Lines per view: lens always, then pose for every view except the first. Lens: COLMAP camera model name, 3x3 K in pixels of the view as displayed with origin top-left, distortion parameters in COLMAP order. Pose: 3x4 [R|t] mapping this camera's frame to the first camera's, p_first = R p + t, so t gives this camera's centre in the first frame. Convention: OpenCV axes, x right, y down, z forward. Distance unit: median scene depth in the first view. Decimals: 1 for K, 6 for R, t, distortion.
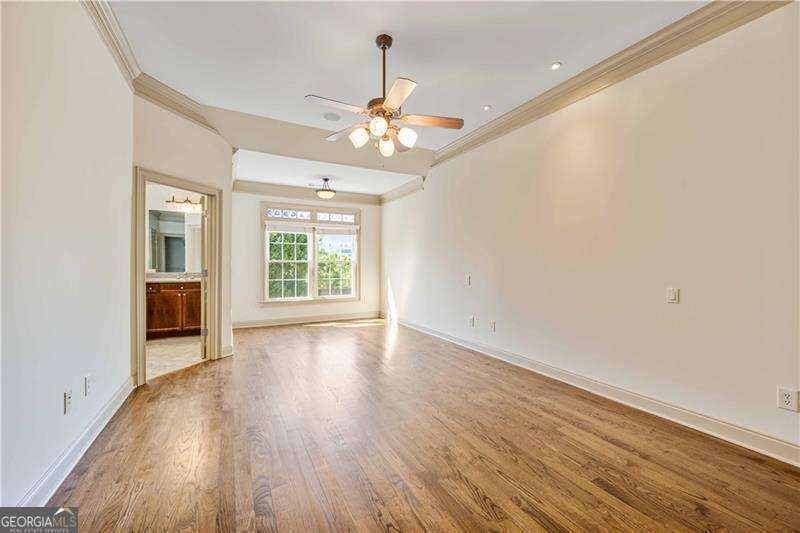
lens RADIAL K [[322.3, 0, 400.0], [0, 322.3, 266.5], [0, 0, 1]] dist [0.011812, -0.000032]
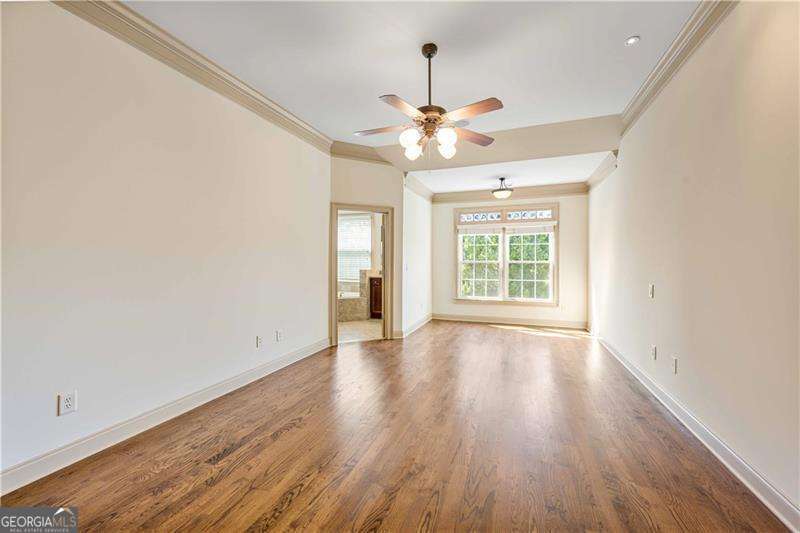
lens RADIAL K [[323.0, 0, 399.0], [0, 323.0, 254.8], [0, 0, 1]] dist [0.000269, -0.000046]
pose [[0.666069, -0.019037, -0.745648, 0.277030], [-0.005914, 0.999508, -0.030801, -0.005617], [0.745867, 0.024926, 0.665628, 0.111447]]
